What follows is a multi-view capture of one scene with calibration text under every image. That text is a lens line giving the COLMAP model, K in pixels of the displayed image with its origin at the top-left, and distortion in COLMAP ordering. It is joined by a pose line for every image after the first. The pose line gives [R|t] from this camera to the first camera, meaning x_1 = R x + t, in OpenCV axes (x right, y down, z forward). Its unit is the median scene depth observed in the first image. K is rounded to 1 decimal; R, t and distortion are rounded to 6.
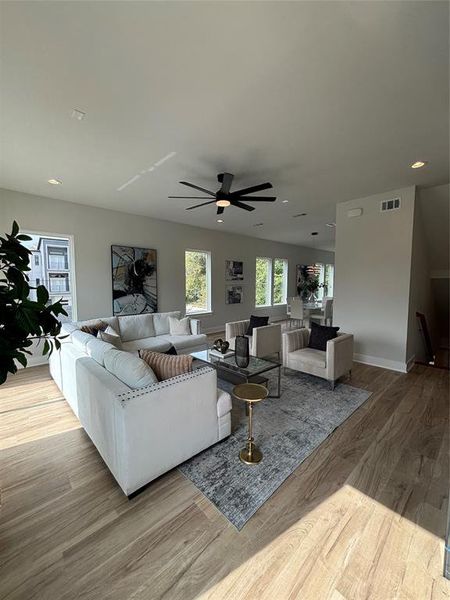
lens RADIAL K [[241.4, 0, 225.0], [0, 241.4, 300.0], [0, 0, 1]] dist [-0.000520, -0.000205]
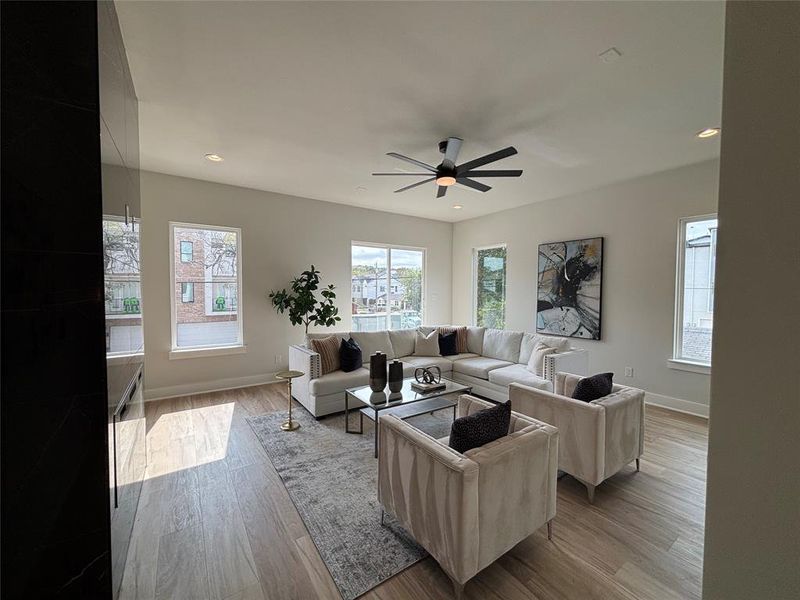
lens RADIAL K [[321.9, 0, 402.5], [0, 321.9, 303.1], [0, 0, 1]] dist [-0.000520, -0.000205]
pose [[-0.145191, 0.036444, -0.988732, 0.654943], [-0.076588, 0.995909, 0.047956, -0.047433], [0.986435, 0.082688, -0.141806, 0.695136]]
